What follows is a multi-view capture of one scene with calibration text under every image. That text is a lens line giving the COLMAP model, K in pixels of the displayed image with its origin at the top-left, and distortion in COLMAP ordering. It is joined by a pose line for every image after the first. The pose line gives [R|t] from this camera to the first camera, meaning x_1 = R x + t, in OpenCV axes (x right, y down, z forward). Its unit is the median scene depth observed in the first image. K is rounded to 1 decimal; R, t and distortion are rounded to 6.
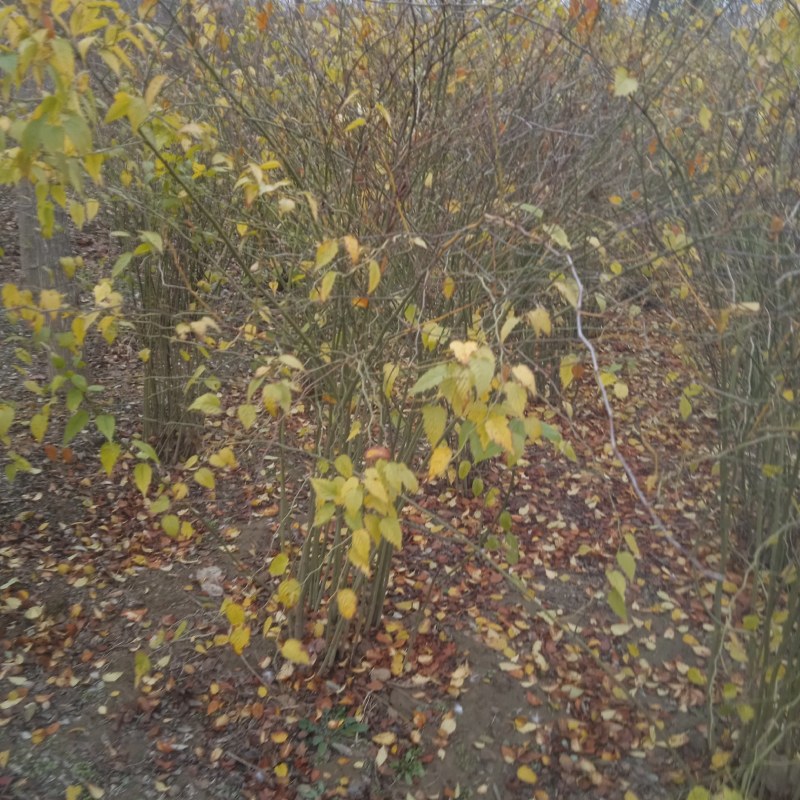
lens RADIAL K [[893.9, 0, 396.3], [0, 893.9, 405.9], [0, 0, 1]] dist [0.034111, 0.000000]
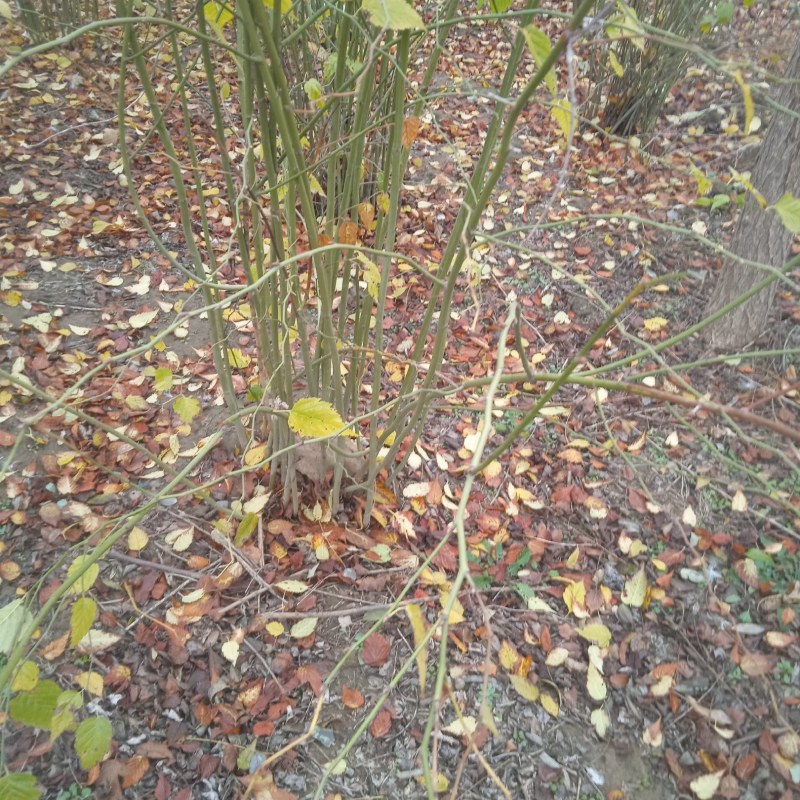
lens RADIAL K [[893.9, 0, 402.1], [0, 893.9, 401.9], [0, 0, 1]] dist [0.034111, 0.000000]
pose [[0.915658, -0.224974, 0.333103, 0.195416], [0.106684, 0.934998, 0.338226, 0.086365], [-0.387543, -0.274163, 0.880139, 0.243314]]
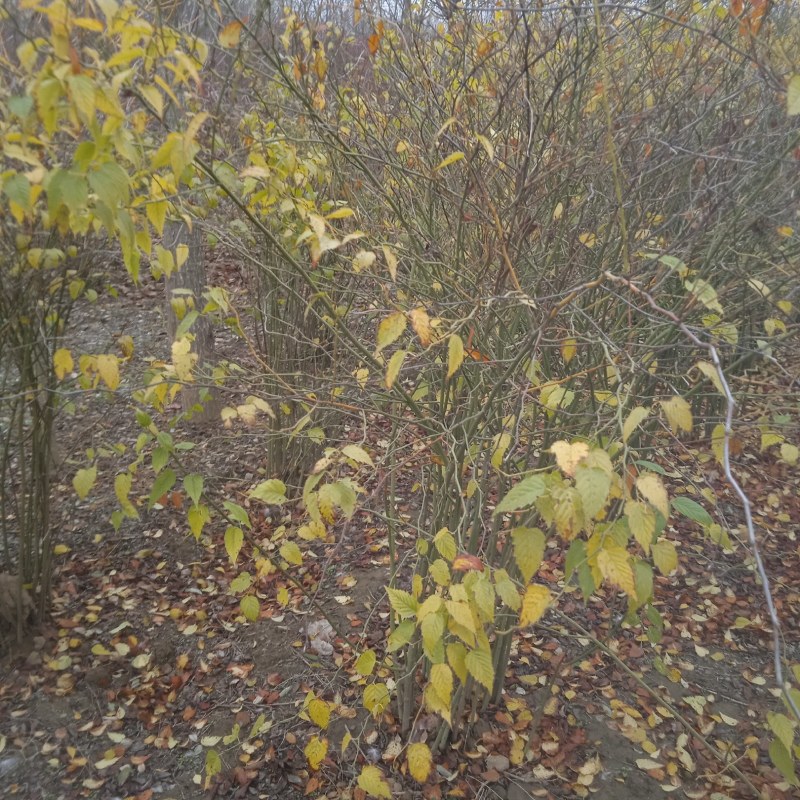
lens RADIAL K [[893.9, 0, 393.4], [0, 893.9, 406.2], [0, 0, 1]] dist [0.034111, 0.000000]
pose [[0.985644, 0.019457, -0.167711, 0.021877], [-0.022560, 0.999607, -0.016616, -0.035133], [0.167322, 0.020161, 0.985696, 0.089612]]
